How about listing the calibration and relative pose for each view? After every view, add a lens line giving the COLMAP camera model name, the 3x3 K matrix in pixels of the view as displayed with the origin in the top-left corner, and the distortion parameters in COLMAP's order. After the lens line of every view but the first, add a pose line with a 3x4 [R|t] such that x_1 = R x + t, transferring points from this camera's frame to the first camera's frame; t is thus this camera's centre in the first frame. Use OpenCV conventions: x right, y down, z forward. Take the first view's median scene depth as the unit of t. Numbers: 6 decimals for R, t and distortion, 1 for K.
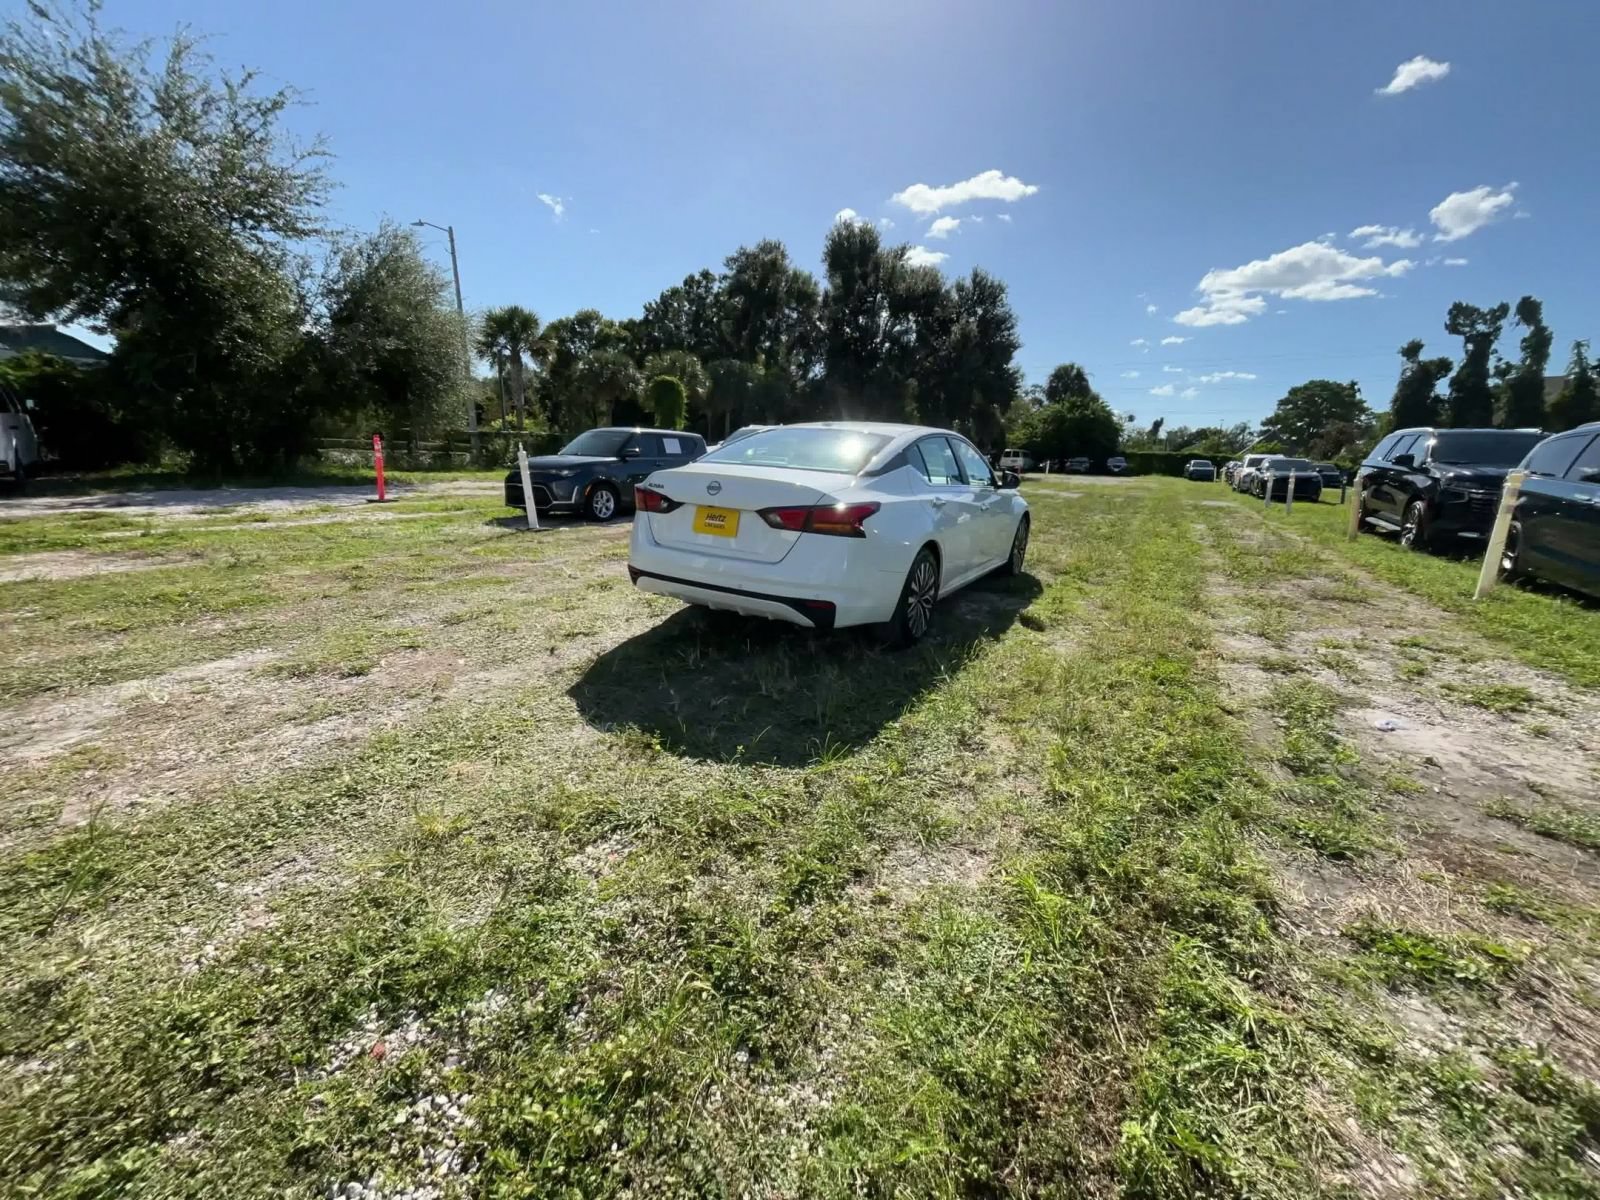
lens RADIAL K [[638.4, 0, 789.8], [0, 638.4, 611.6], [0, 0, 1]] dist [0.001618, -0.001187]
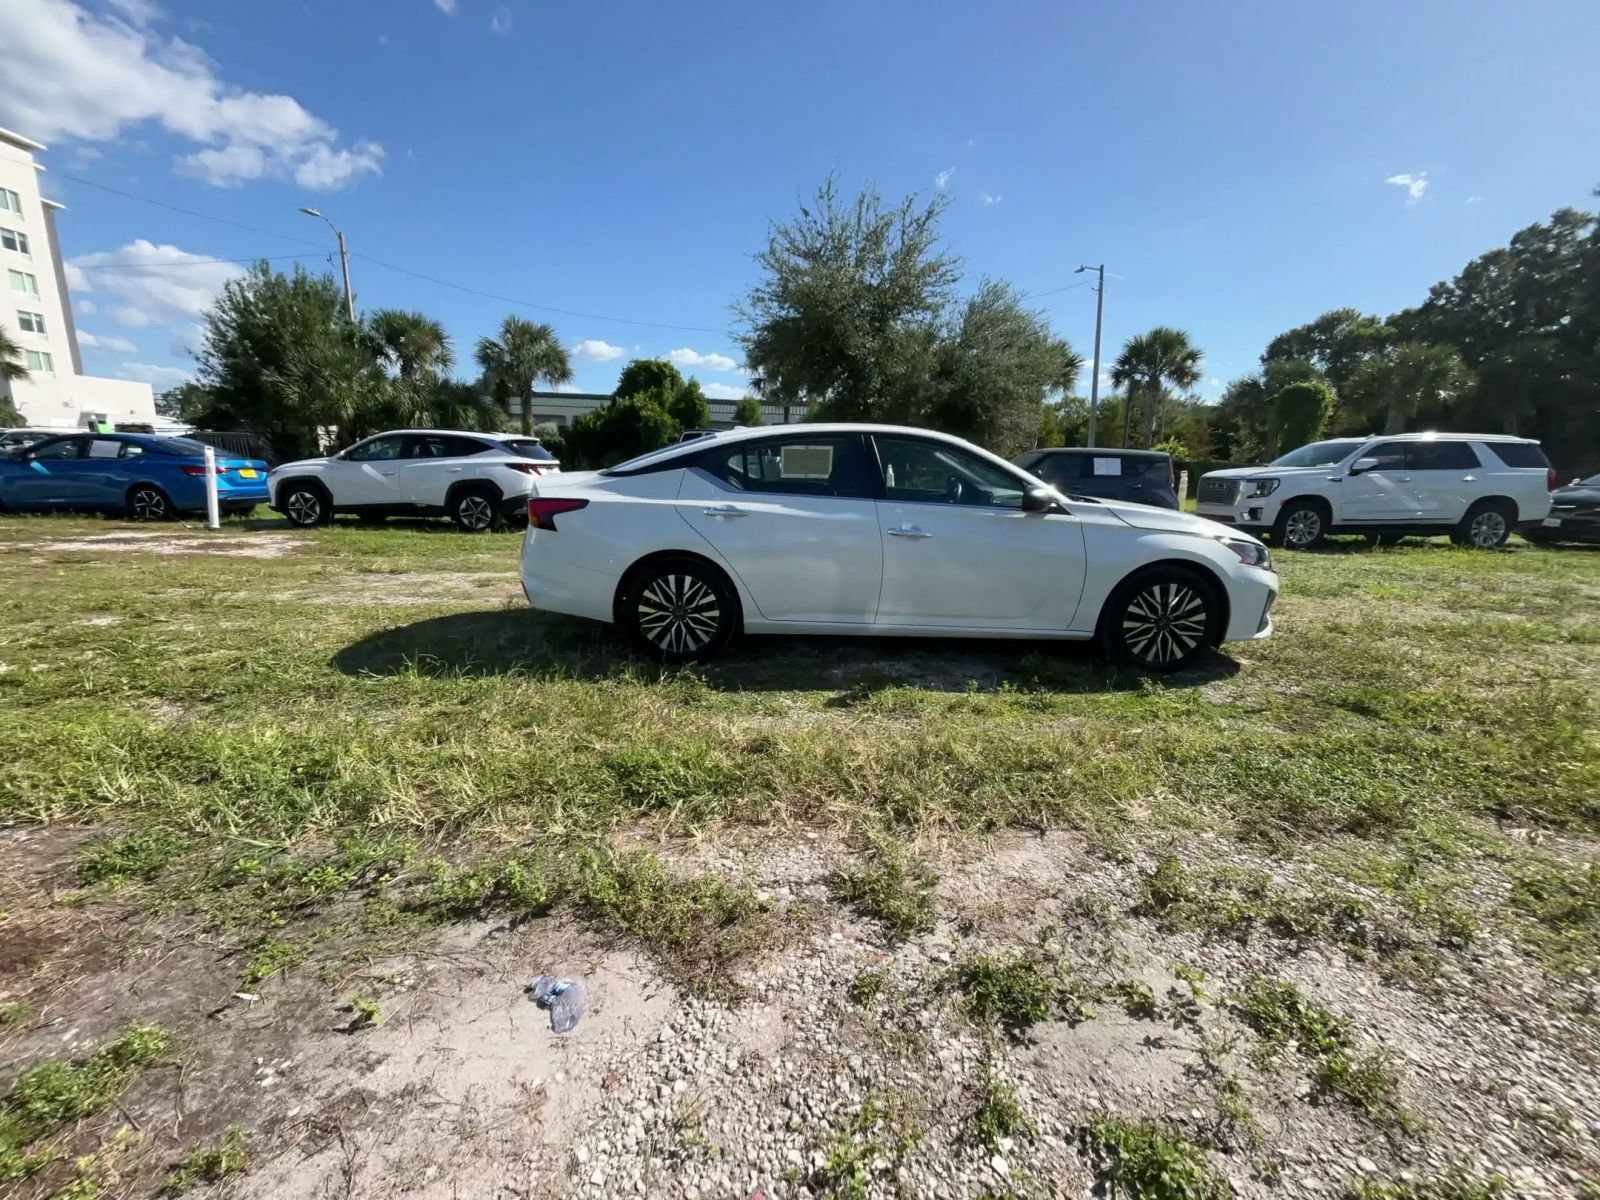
lens RADIAL K [[638.4, 0, 793.8], [0, 638.4, 608.9], [0, 0, 1]] dist [0.001618, -0.001187]
pose [[0.514869, 0.170511, -0.840140, 0.088000], [-0.214824, 0.974413, 0.066111, -0.010229], [0.829916, 0.146444, 0.538325, 0.055373]]
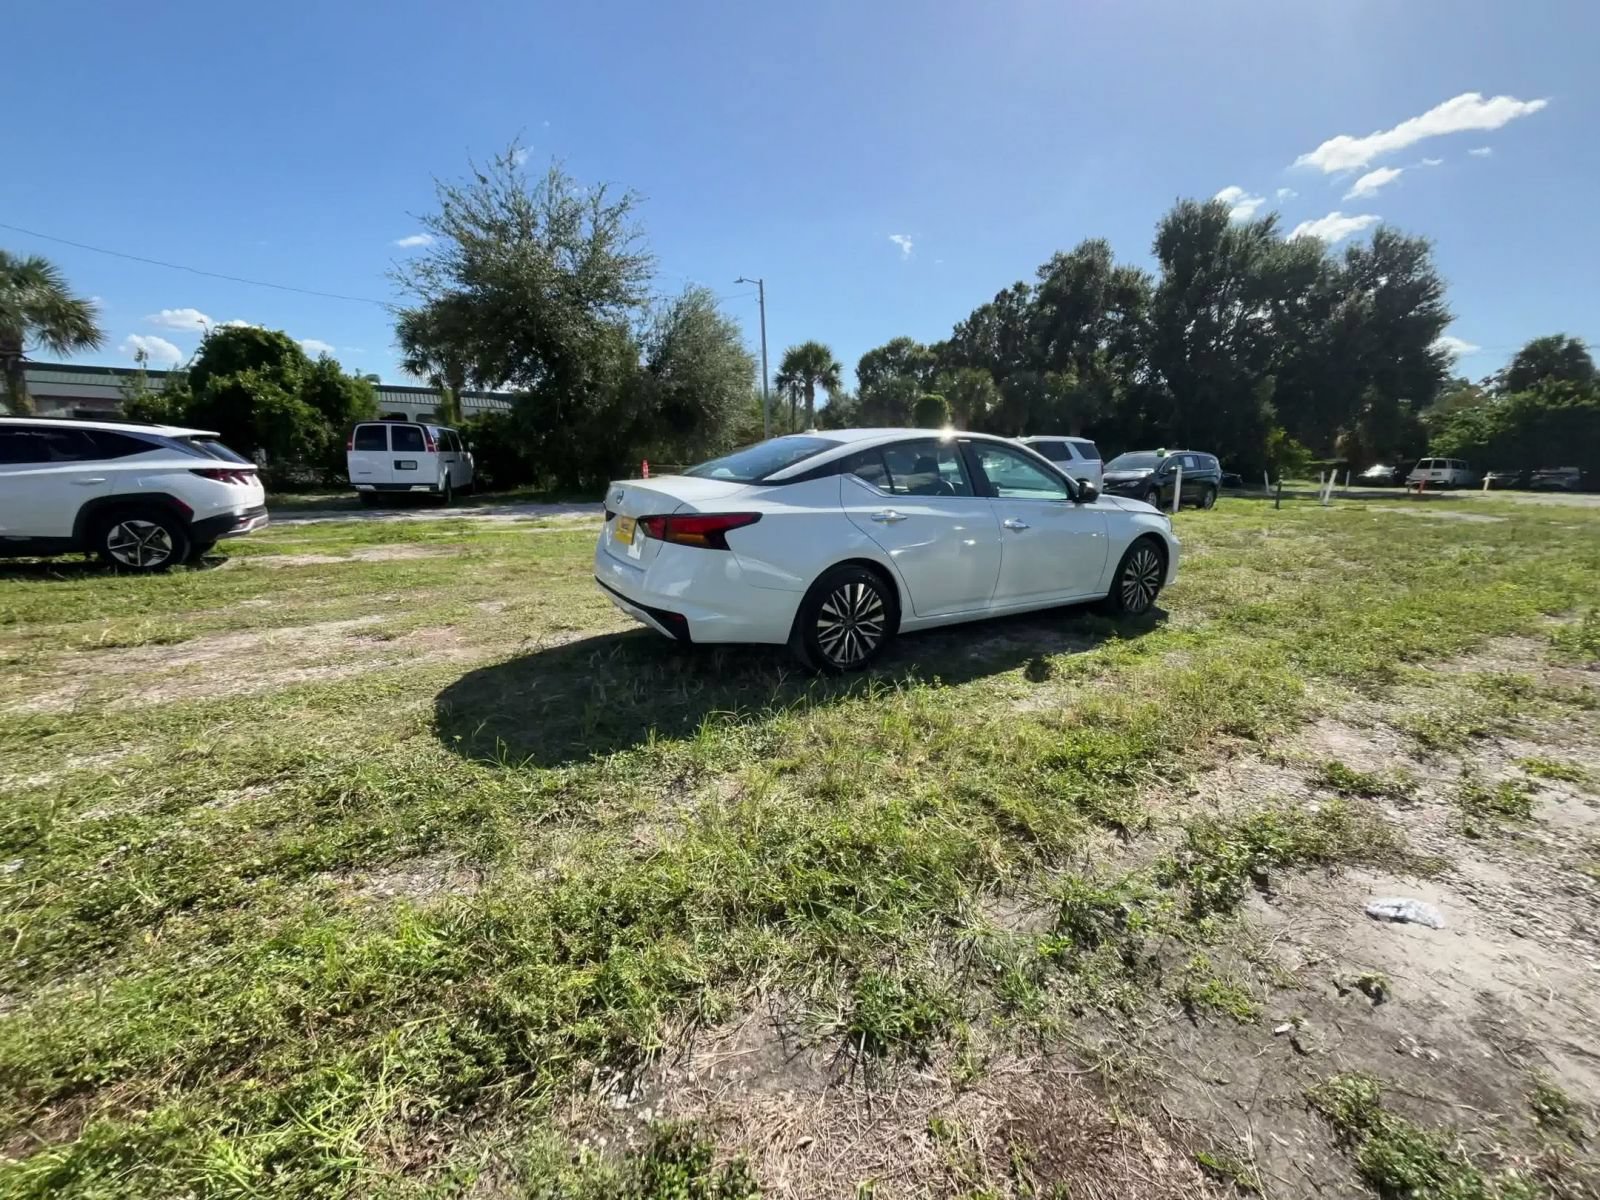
lens RADIAL K [[638.4, 0, 795.4], [0, 638.4, 608.5], [0, 0, 1]] dist [0.001618, -0.001187]
pose [[0.889113, 0.077434, -0.451090, 0.044845], [-0.092861, 0.995605, -0.012127, -0.001954], [0.448169, 0.052671, 0.892396, 0.015739]]
